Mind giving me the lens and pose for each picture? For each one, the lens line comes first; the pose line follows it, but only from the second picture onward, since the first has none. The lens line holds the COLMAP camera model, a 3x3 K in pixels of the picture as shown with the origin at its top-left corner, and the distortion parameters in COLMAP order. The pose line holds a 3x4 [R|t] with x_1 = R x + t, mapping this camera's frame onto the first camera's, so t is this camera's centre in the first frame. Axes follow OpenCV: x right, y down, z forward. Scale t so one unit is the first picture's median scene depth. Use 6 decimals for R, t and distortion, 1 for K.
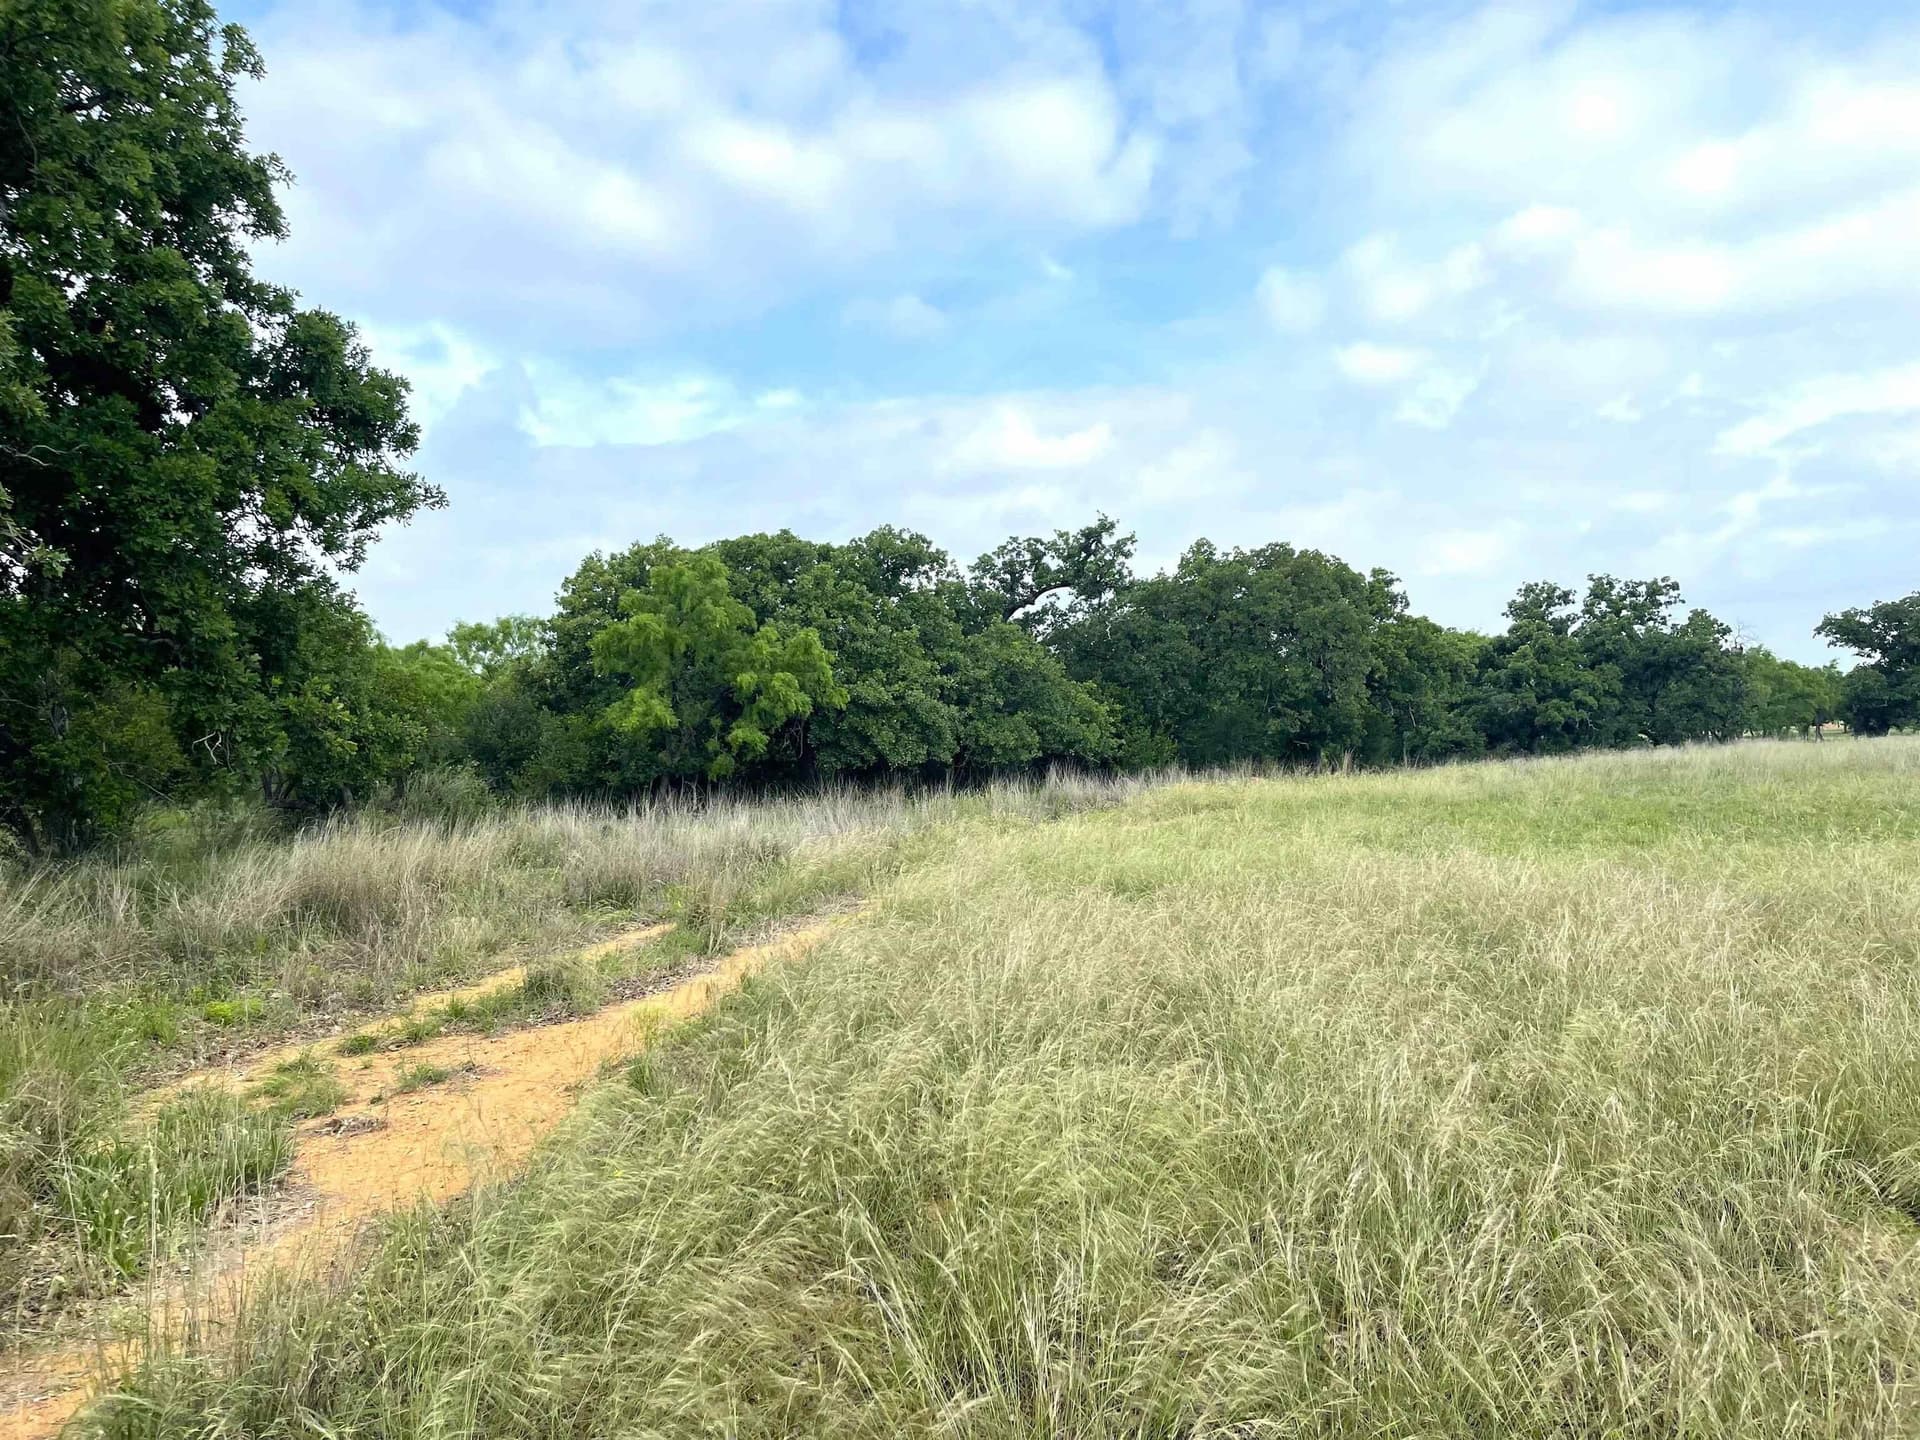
lens RADIAL K [[1446.5, 0, 960.0], [0, 1446.5, 720.0], [0, 0, 1]] dist [0.080605, -0.112373]
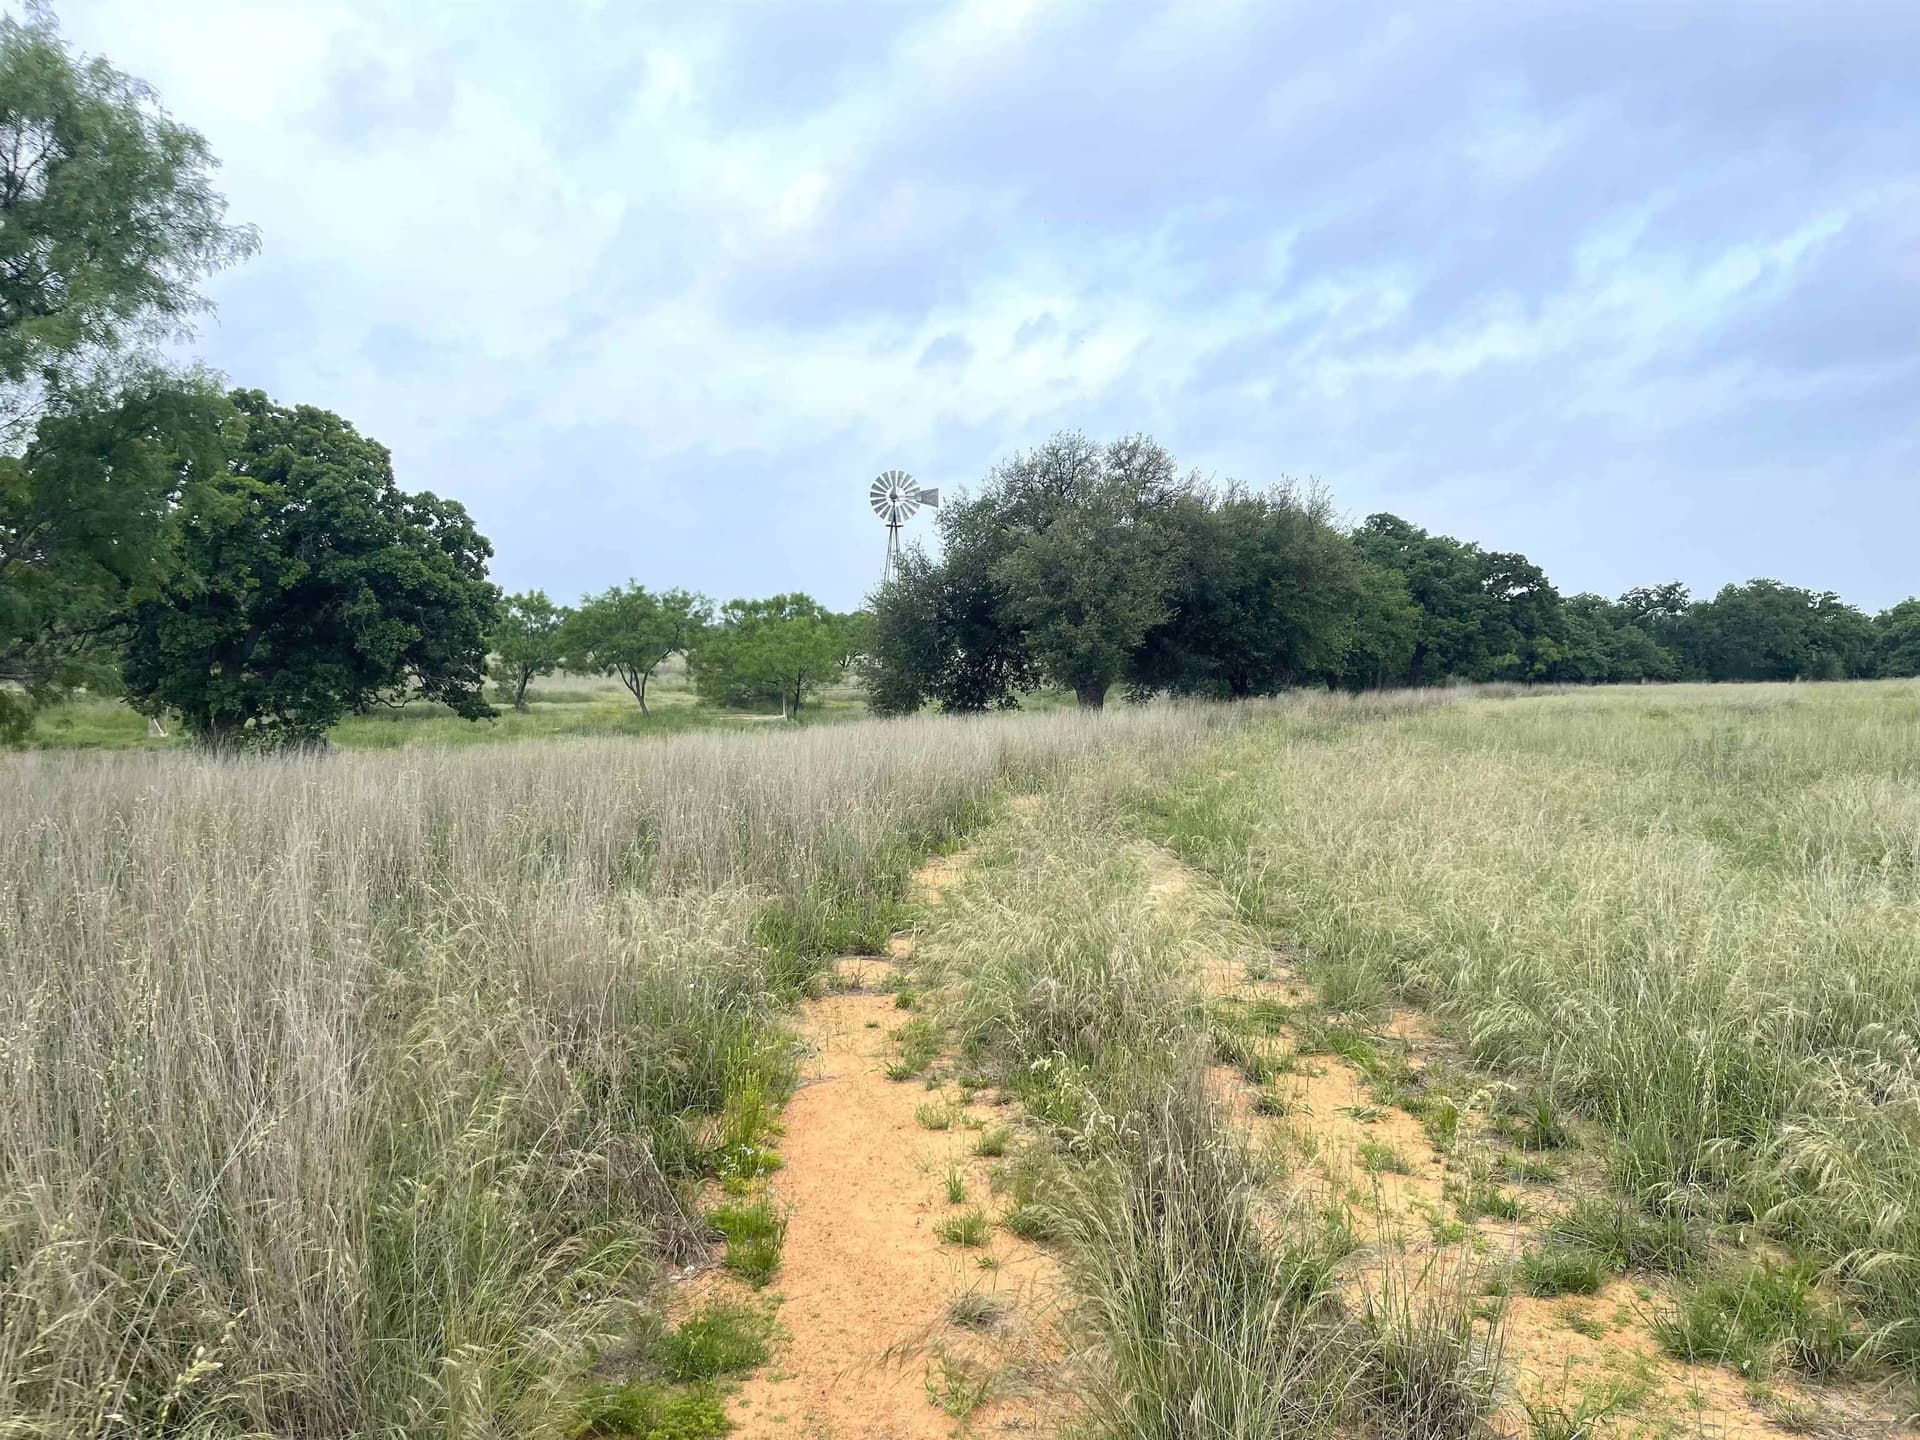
lens RADIAL K [[1446.5, 0, 960.0], [0, 1446.5, 720.0], [0, 0, 1]] dist [0.080605, -0.112373]
pose [[0.912222, 0.023917, -0.408998, 0.007187], [-0.004735, 0.998843, 0.047847, -0.010367], [0.409669, -0.041711, 0.911280, -1.260125]]
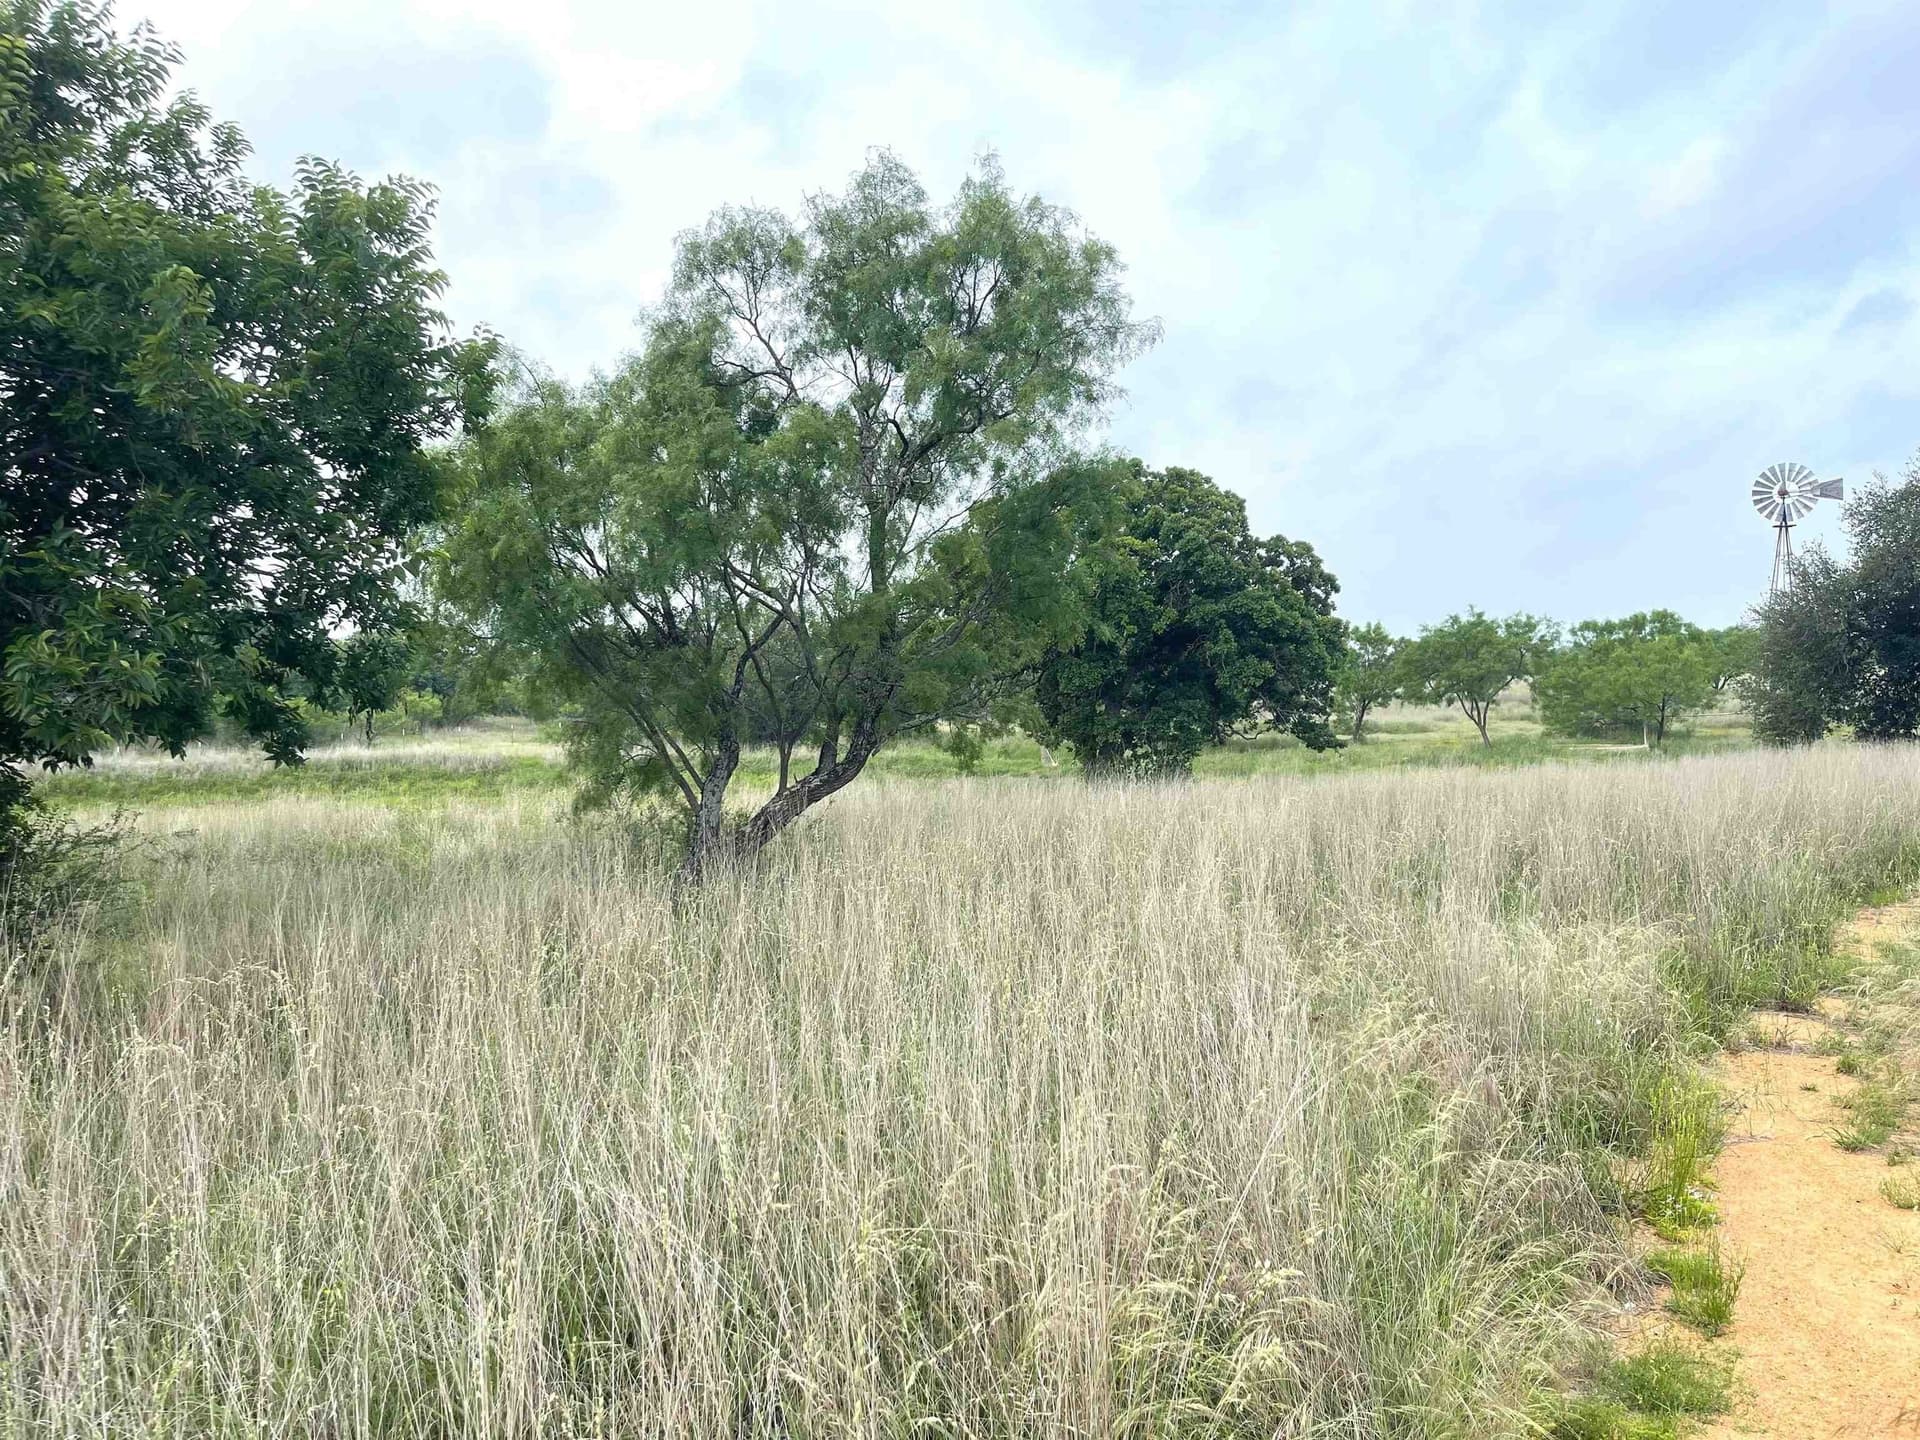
lens RADIAL K [[1446.5, 0, 960.0], [0, 1446.5, 720.0], [0, 0, 1]] dist [0.080605, -0.112373]
pose [[0.559066, 0.003562, -0.829116, 0.002296], [0.024550, 0.999481, 0.020847, -0.012151], [0.828760, -0.032010, 0.558688, -1.380603]]
